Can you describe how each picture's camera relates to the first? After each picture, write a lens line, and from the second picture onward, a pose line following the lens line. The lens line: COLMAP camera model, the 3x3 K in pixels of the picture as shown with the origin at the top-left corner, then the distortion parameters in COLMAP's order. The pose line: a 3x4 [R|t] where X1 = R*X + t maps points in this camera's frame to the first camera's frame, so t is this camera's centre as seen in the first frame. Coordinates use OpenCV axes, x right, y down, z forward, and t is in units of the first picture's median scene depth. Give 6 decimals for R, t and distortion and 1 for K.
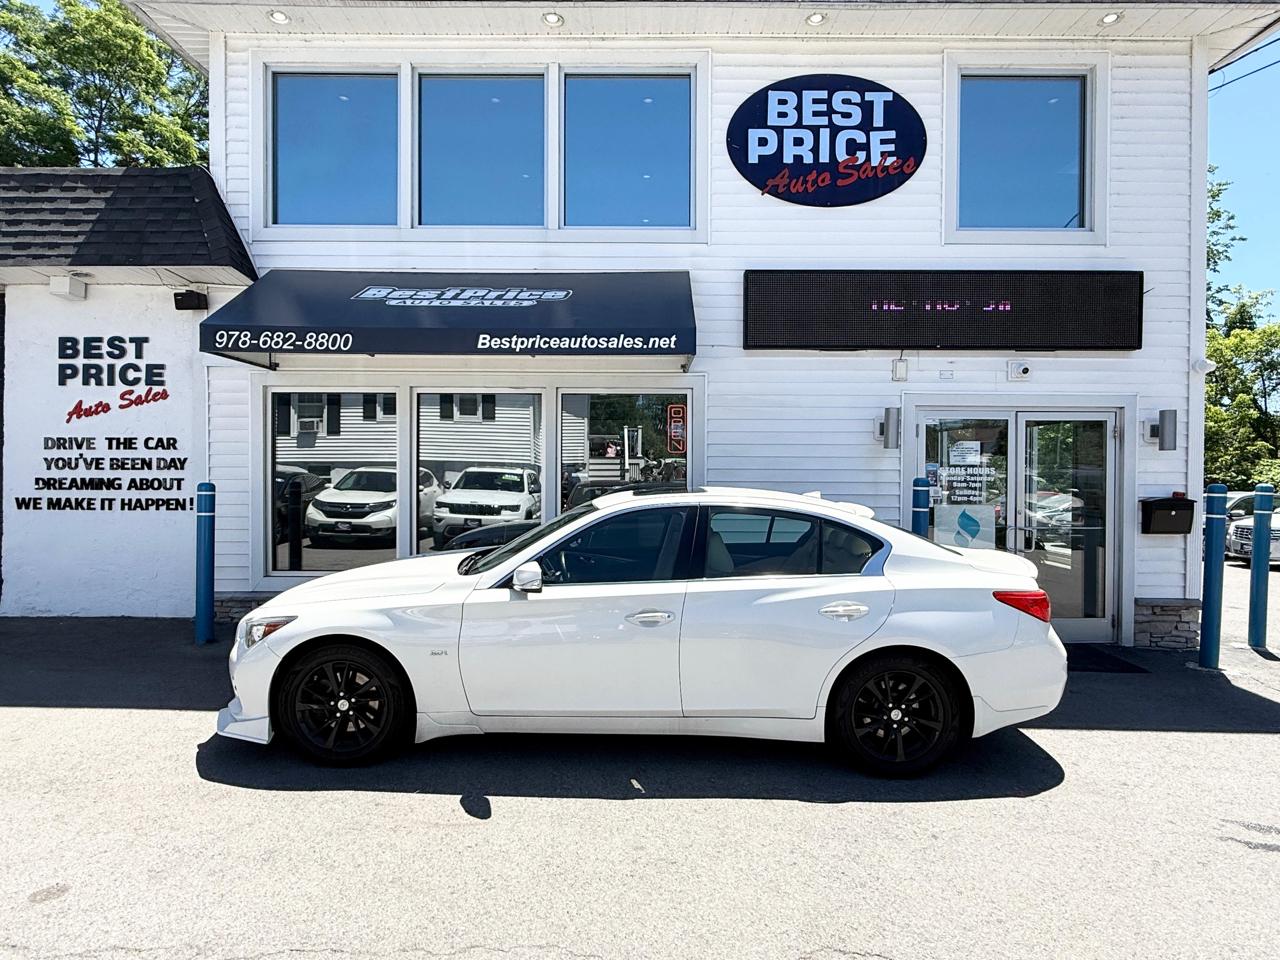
lens RADIAL K [[701.7, 0, 640.0], [0, 701.7, 480.0], [0, 0, 1]] dist [-0.000232, 0.000684]
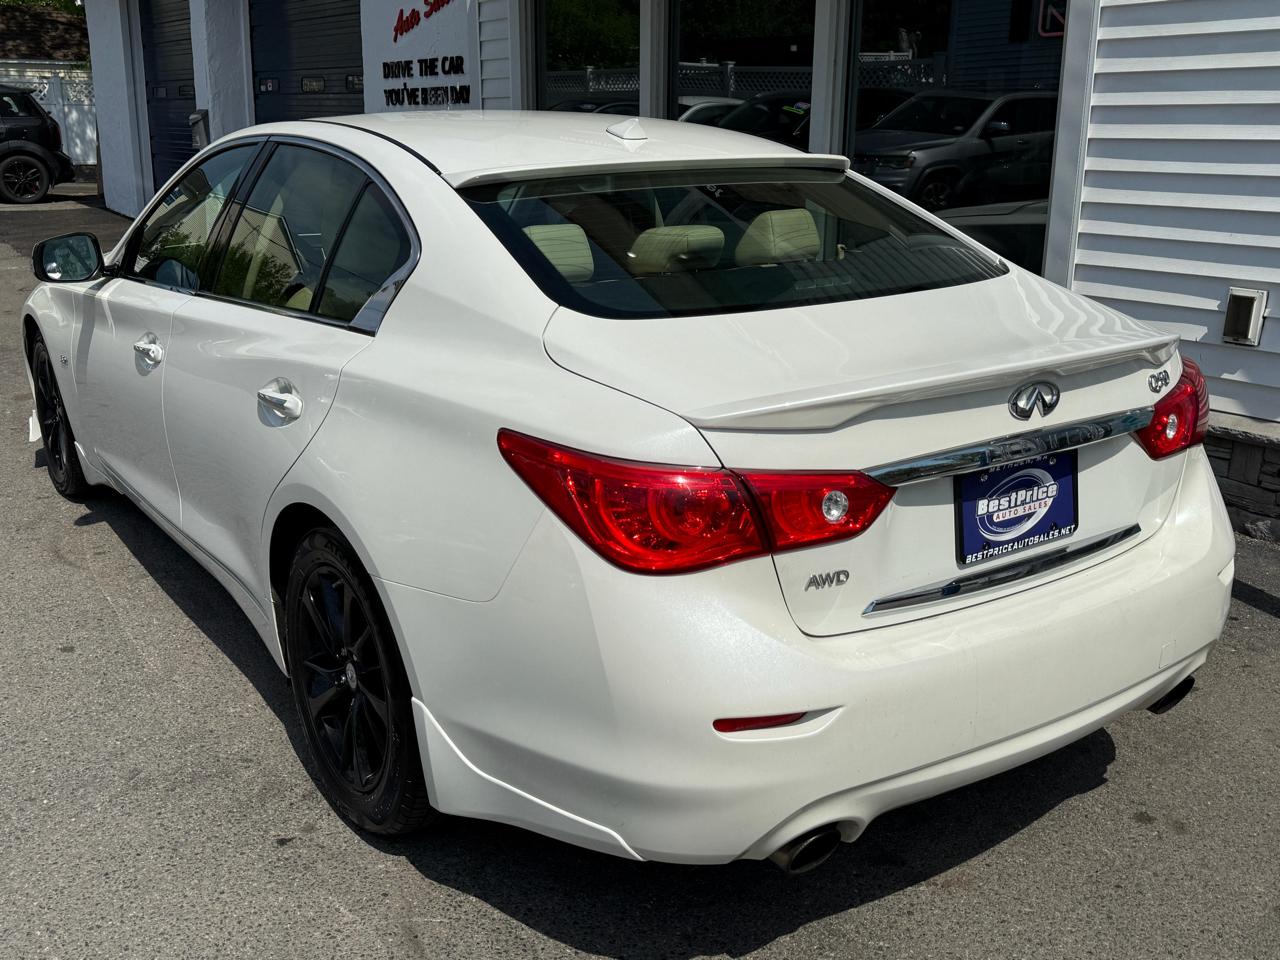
lens RADIAL K [[1255.2, 0, 641.0], [0, 1255.2, 479.1], [0, 0, 1]] dist [0.010824, 0.017461]
pose [[0.587773, 0.214923, -0.779956, 0.558312], [-0.001465, 0.964349, 0.264630, 0.017352], [0.809024, -0.154399, 0.567133, 0.350423]]
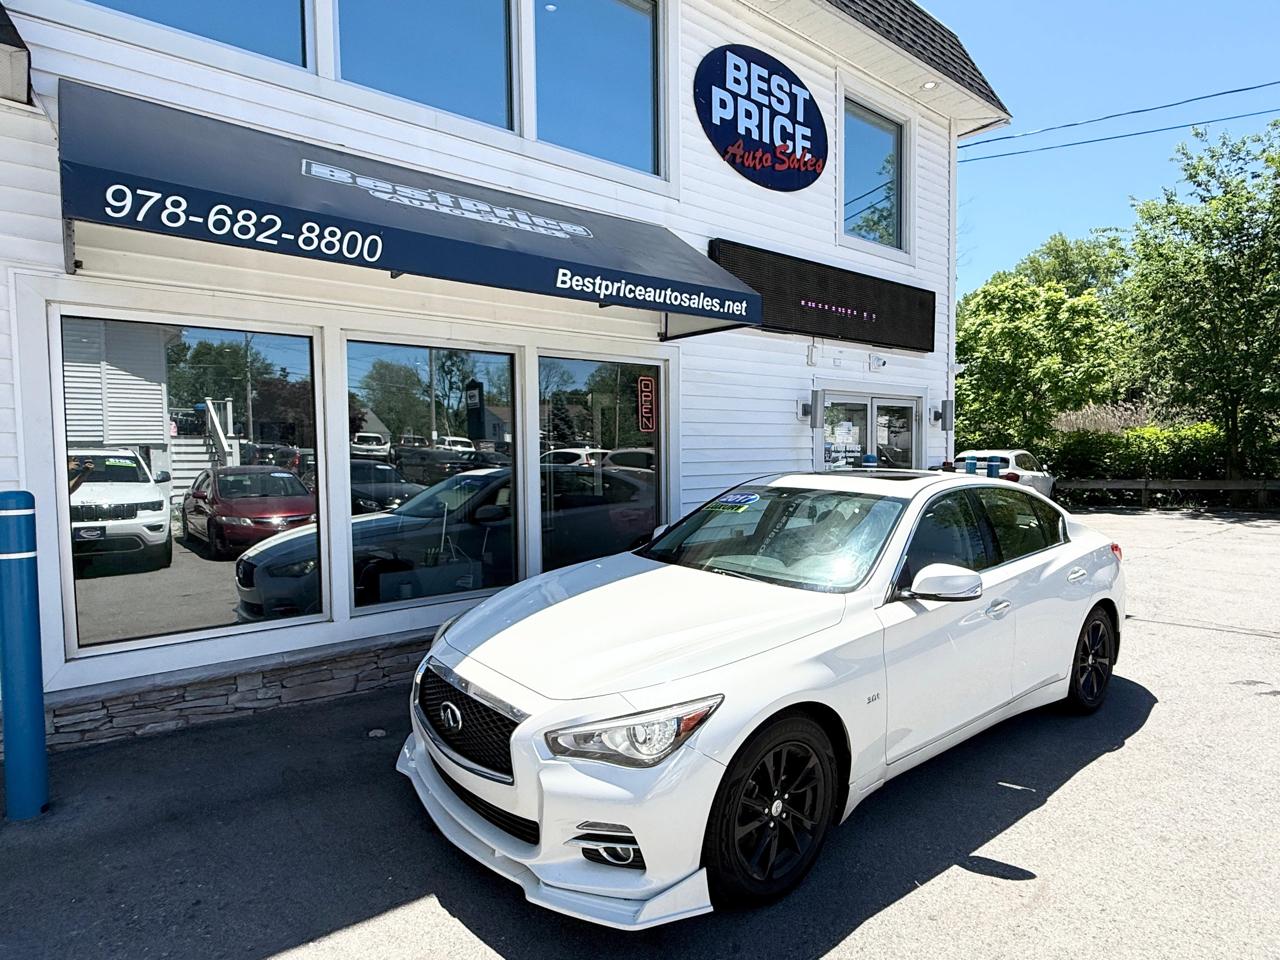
lens RADIAL K [[703.2, 0, 638.0], [0, 703.2, 480.3], [0, 0, 1]] dist [0.000555, -0.000917]
pose [[0.782294, -0.040257, 0.621607, -0.527655], [0.018960, 0.998986, 0.040836, -0.013615], [-0.622620, -0.020160, 0.782264, 0.316248]]
